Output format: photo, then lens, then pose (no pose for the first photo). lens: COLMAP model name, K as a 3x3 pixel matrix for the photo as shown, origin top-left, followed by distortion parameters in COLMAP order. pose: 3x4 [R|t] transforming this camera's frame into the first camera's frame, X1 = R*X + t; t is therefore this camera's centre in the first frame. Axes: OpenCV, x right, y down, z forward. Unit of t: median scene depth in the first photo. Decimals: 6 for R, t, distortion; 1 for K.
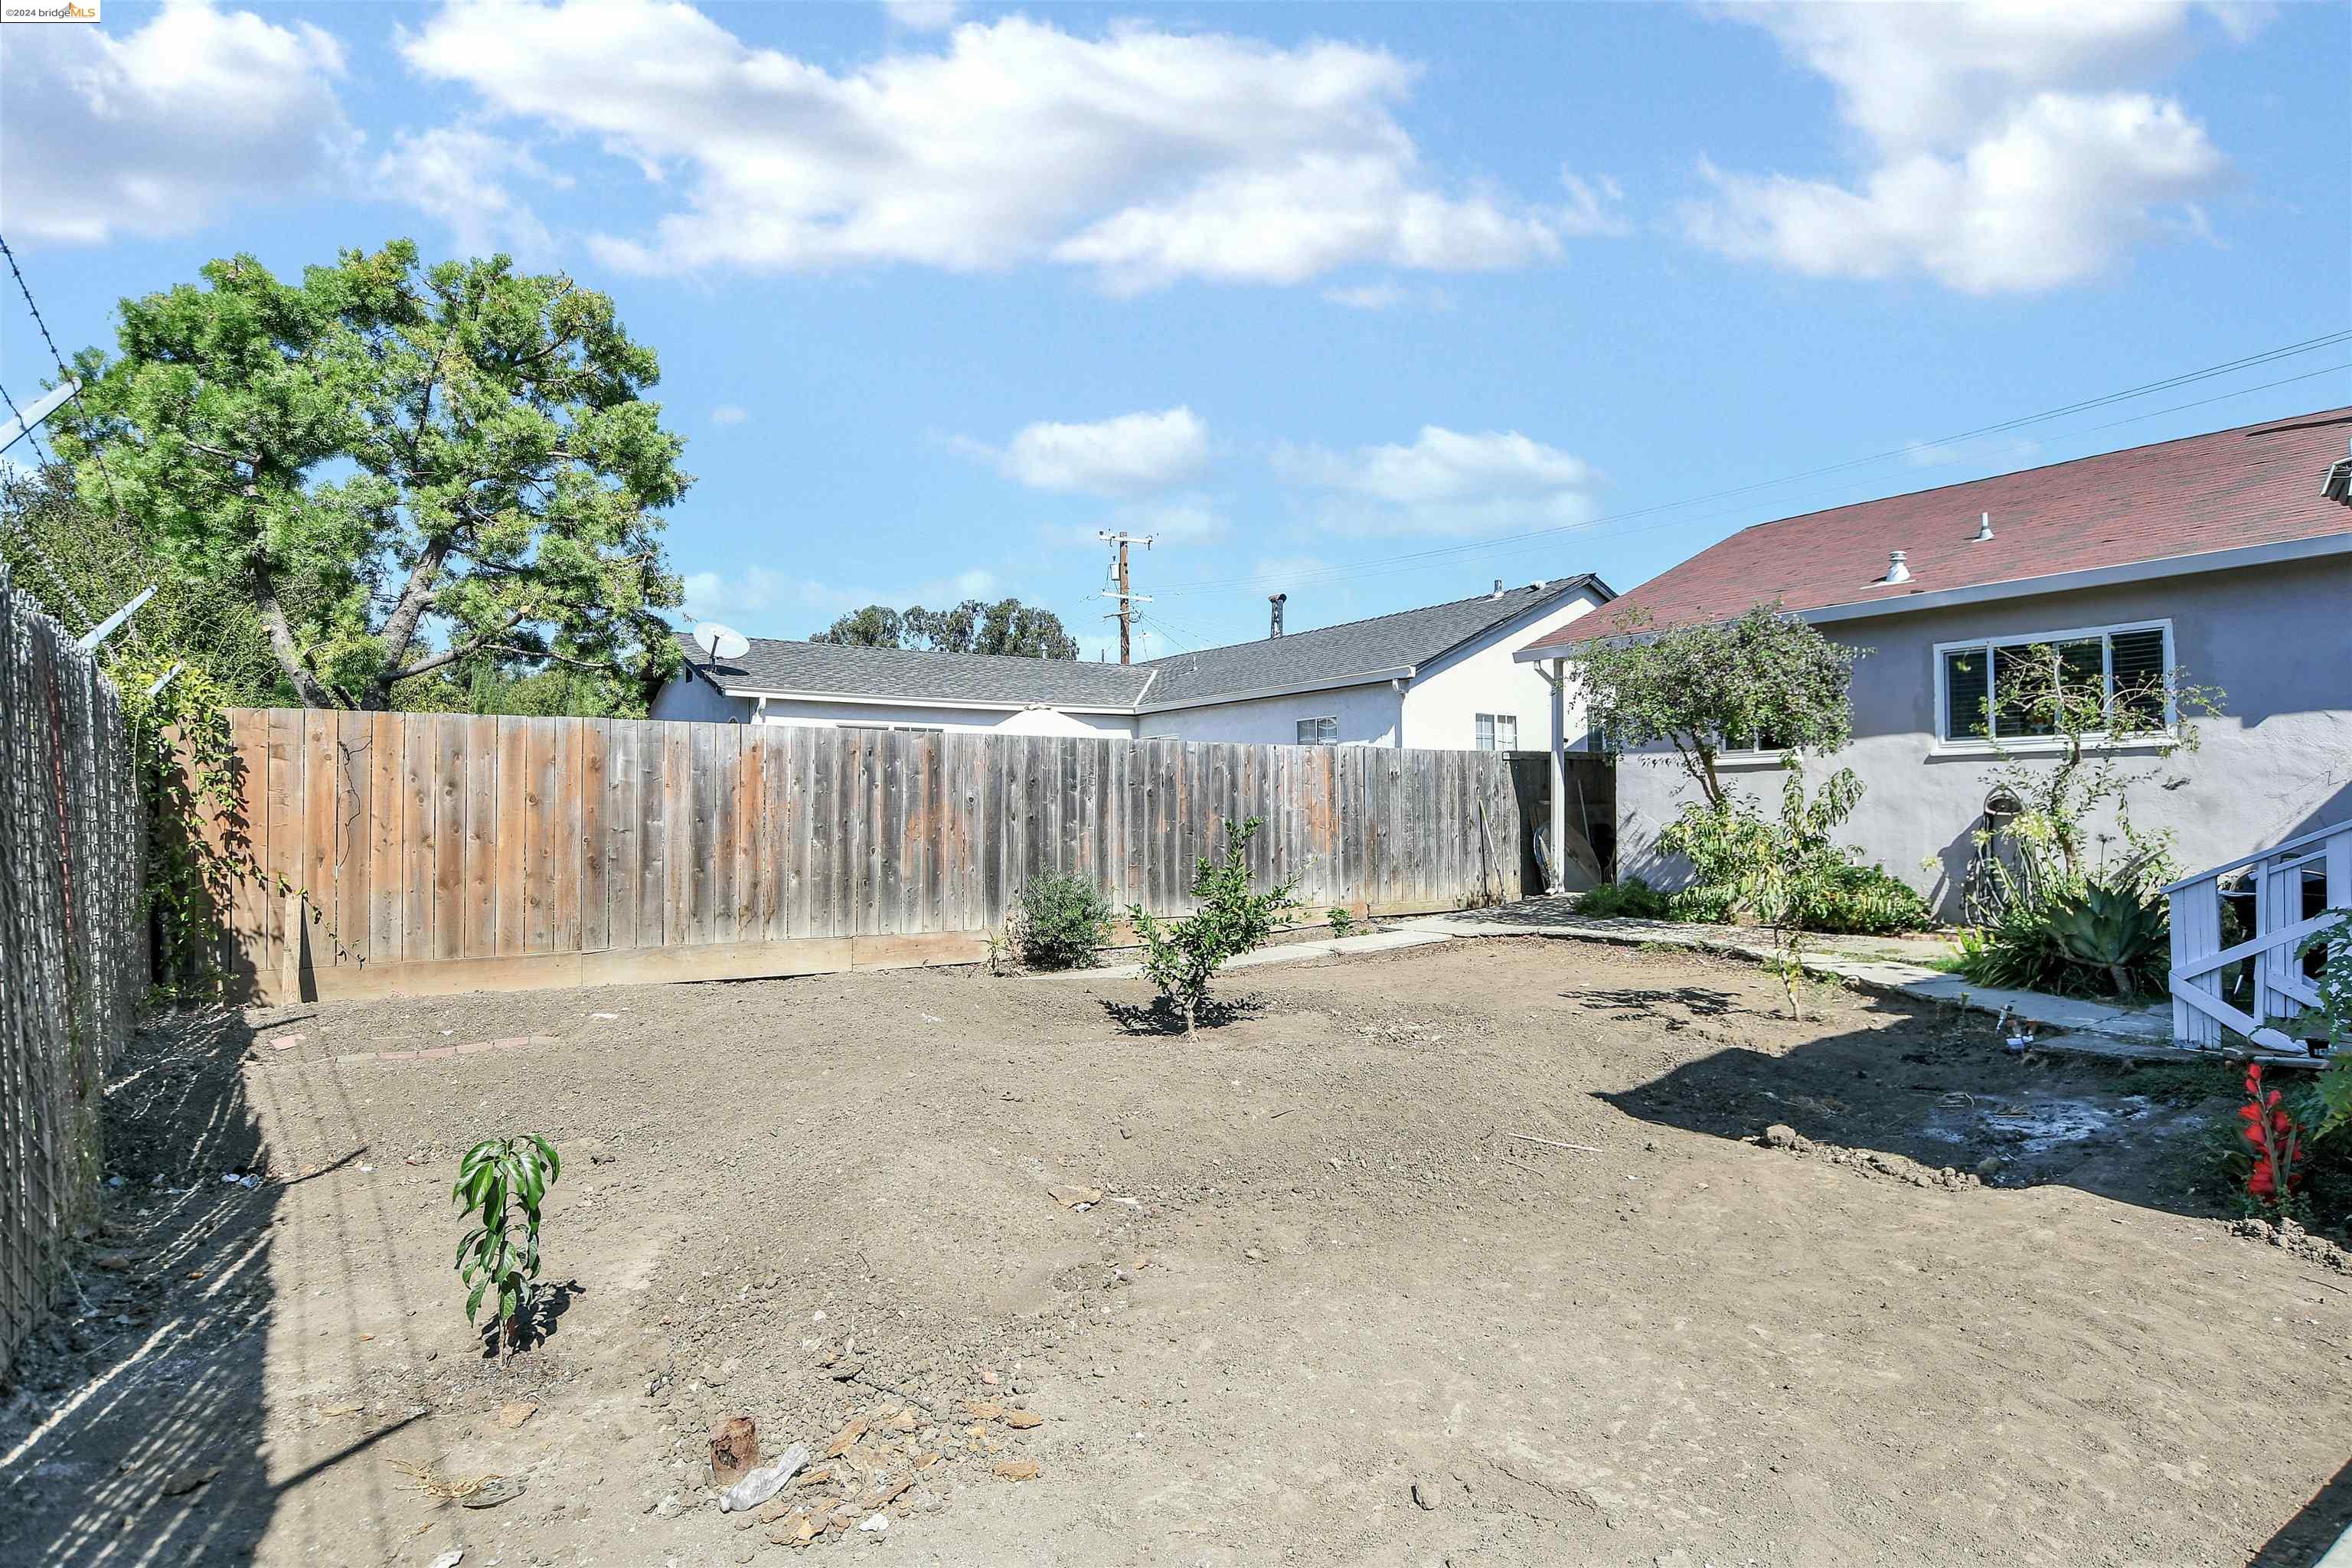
lens RADIAL K [[1262.4, 0, 1176.0], [0, 1262.4, 784.0], [0, 0, 1]] dist [-0.023796, 0.000531]
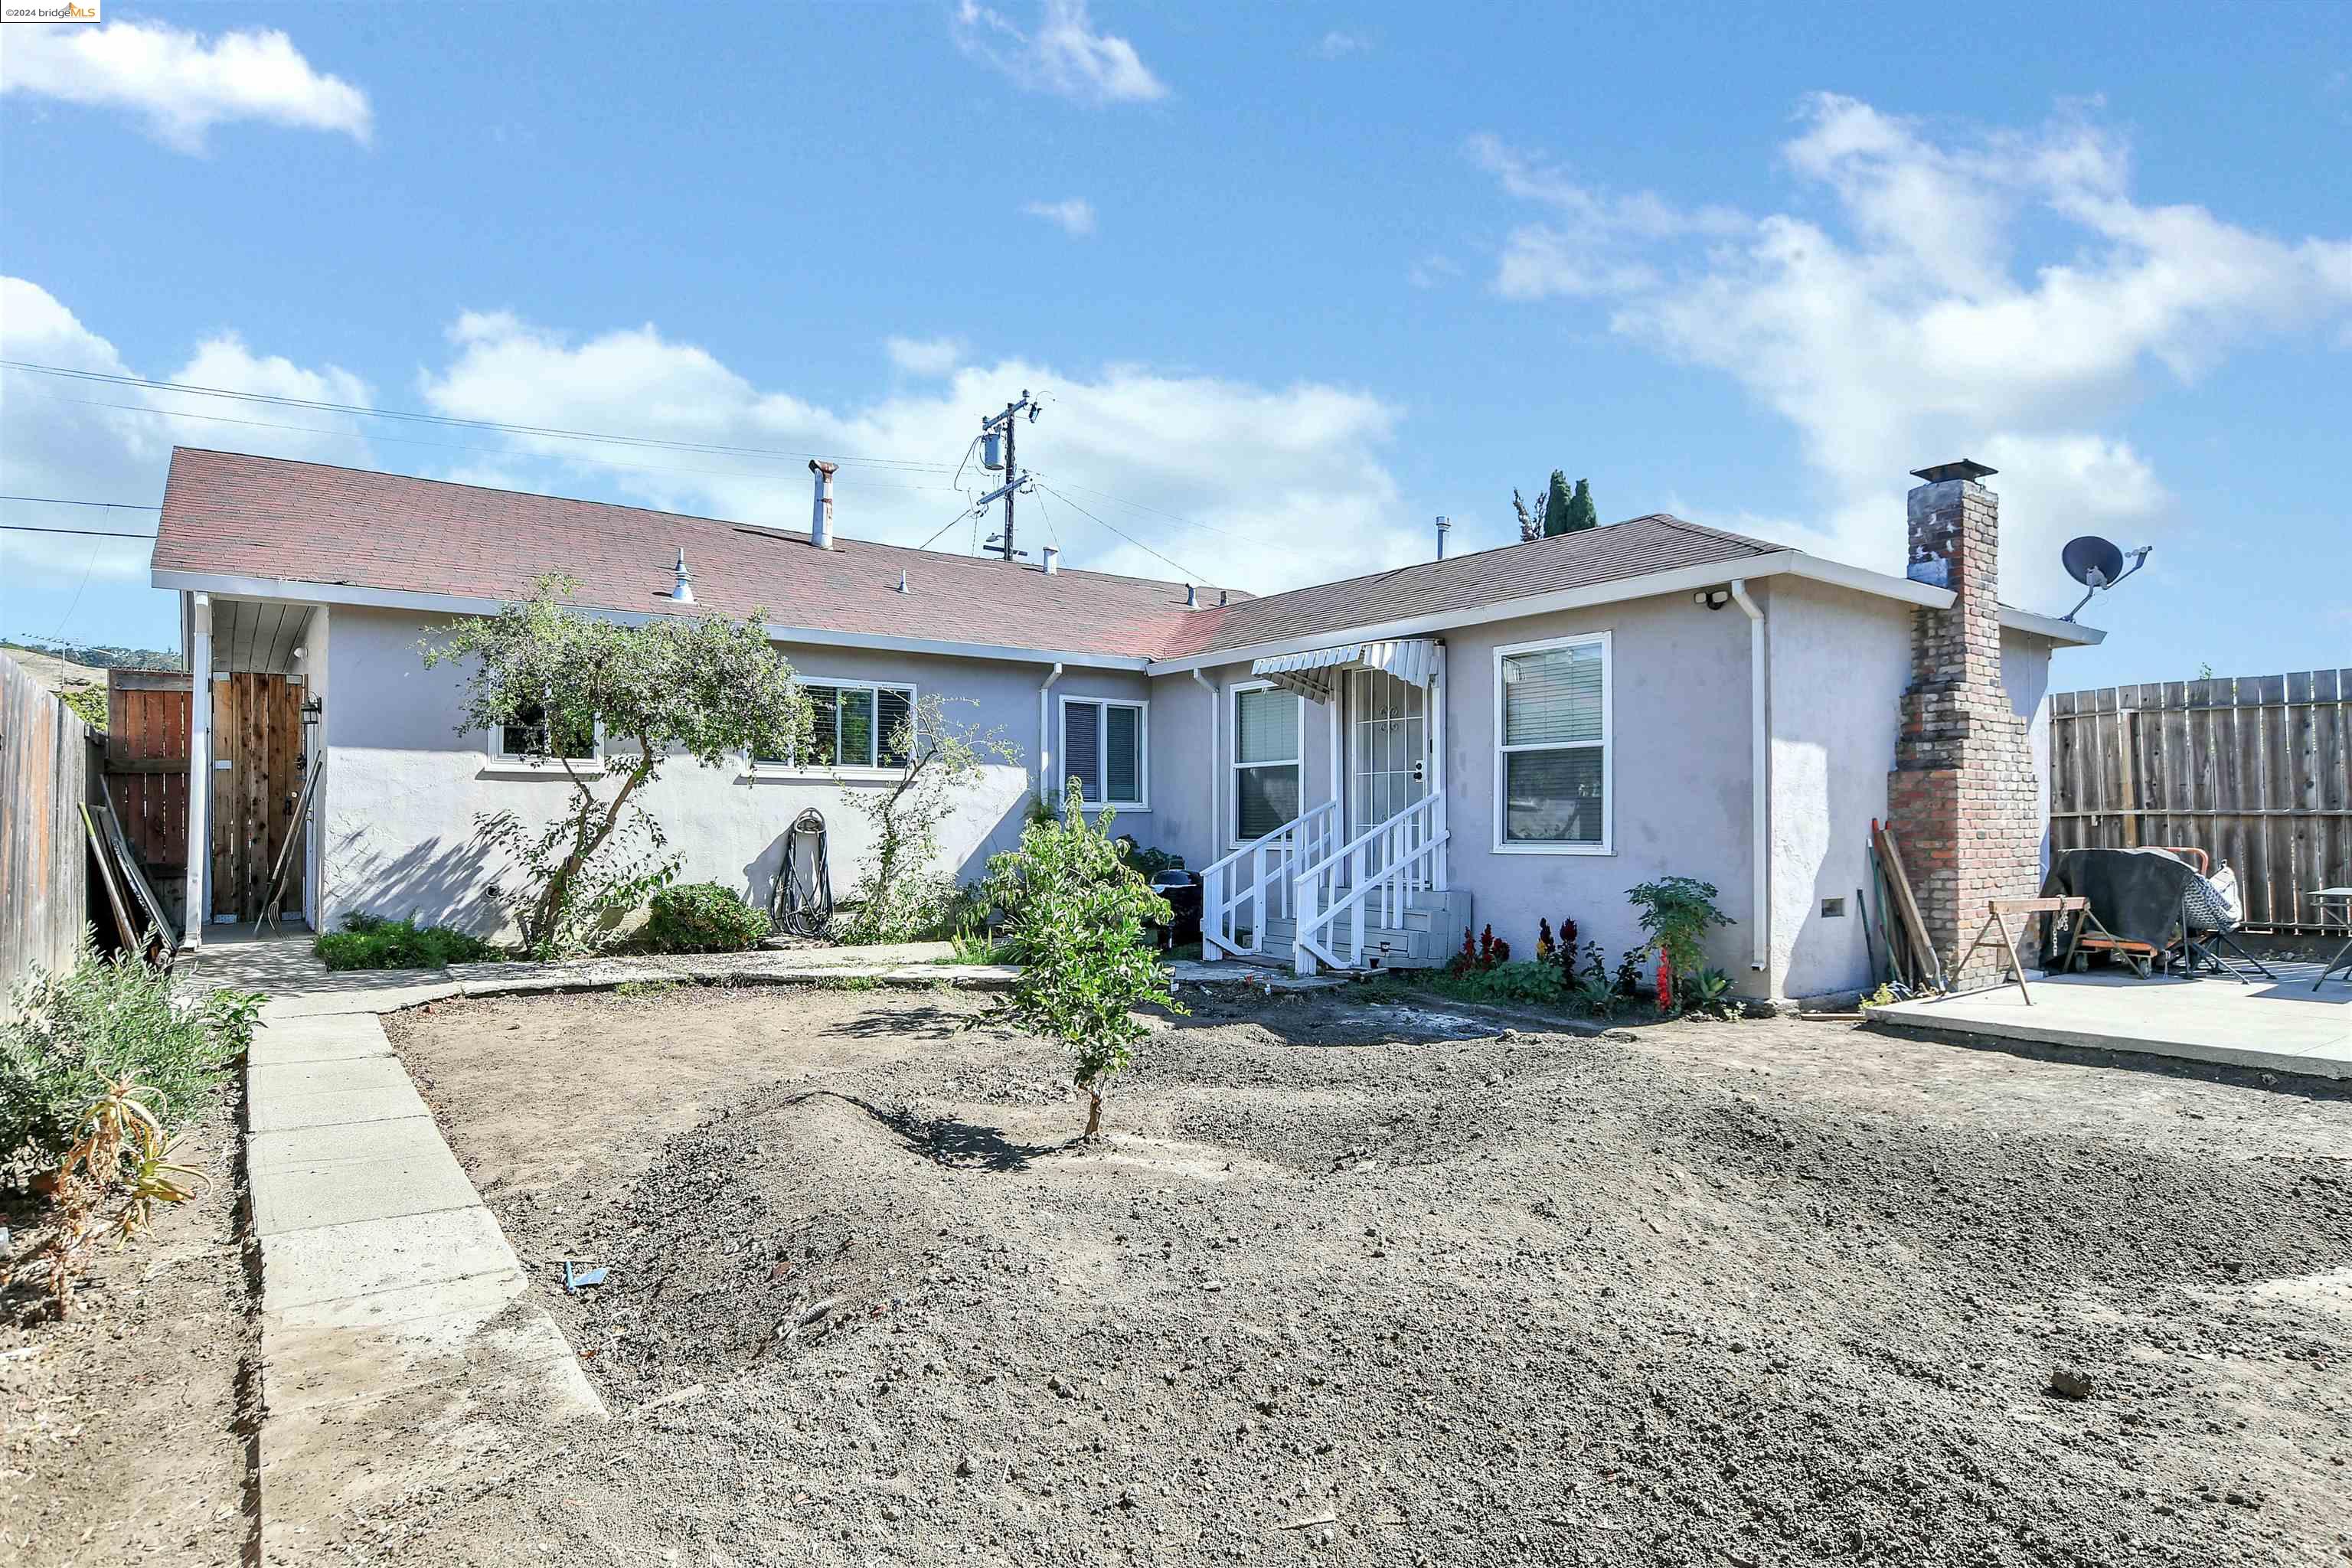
lens RADIAL K [[1282.7, 0, 1168.3], [0, 1282.7, 803.9], [0, 0, 1]] dist [-0.016590, 0.001218]
pose [[-0.018768, 0.029442, 0.999390, -0.547141], [-0.026888, 0.999190, -0.029941, 0.026255], [-0.999462, -0.027433, -0.017962, 0.753174]]
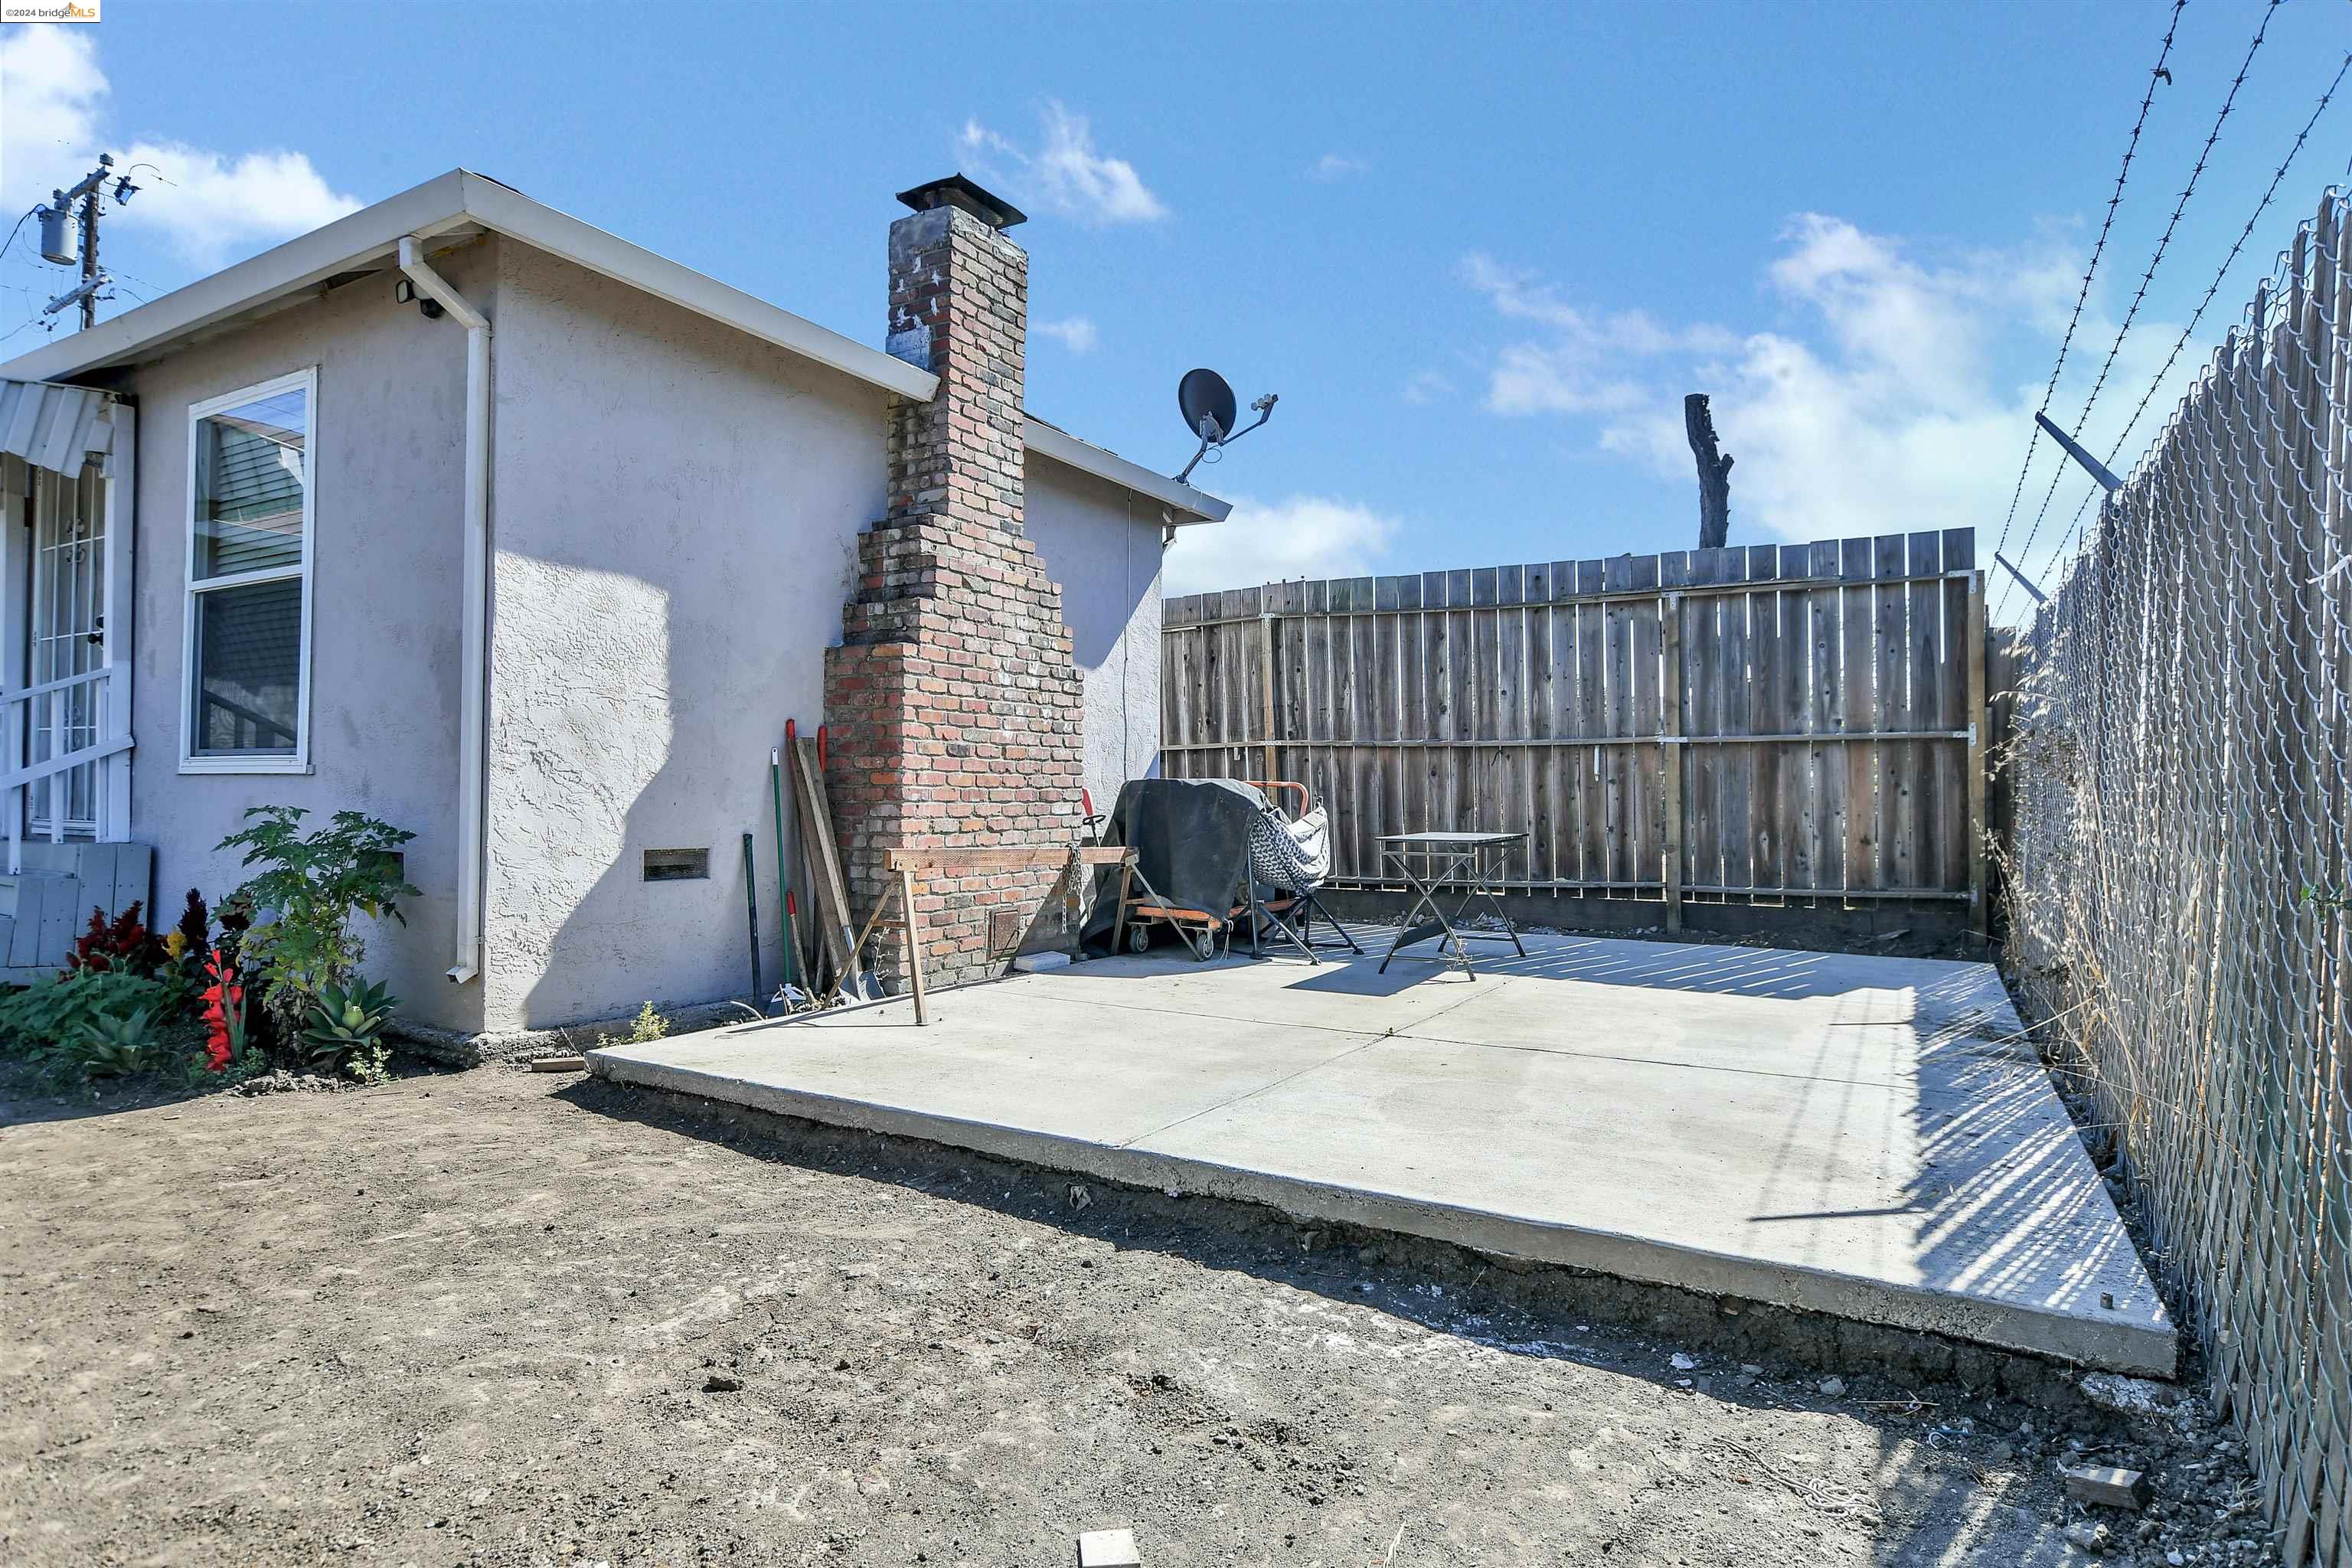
lens RADIAL K [[1262.4, 0, 1176.0], [0, 1262.4, 784.0], [0, 0, 1]] dist [-0.023796, 0.000531]
pose [[-0.411283, 0.016151, 0.911365, -0.210723], [-0.030672, 0.999032, -0.031546, 0.036776], [-0.910992, -0.040928, -0.410389, 0.289099]]
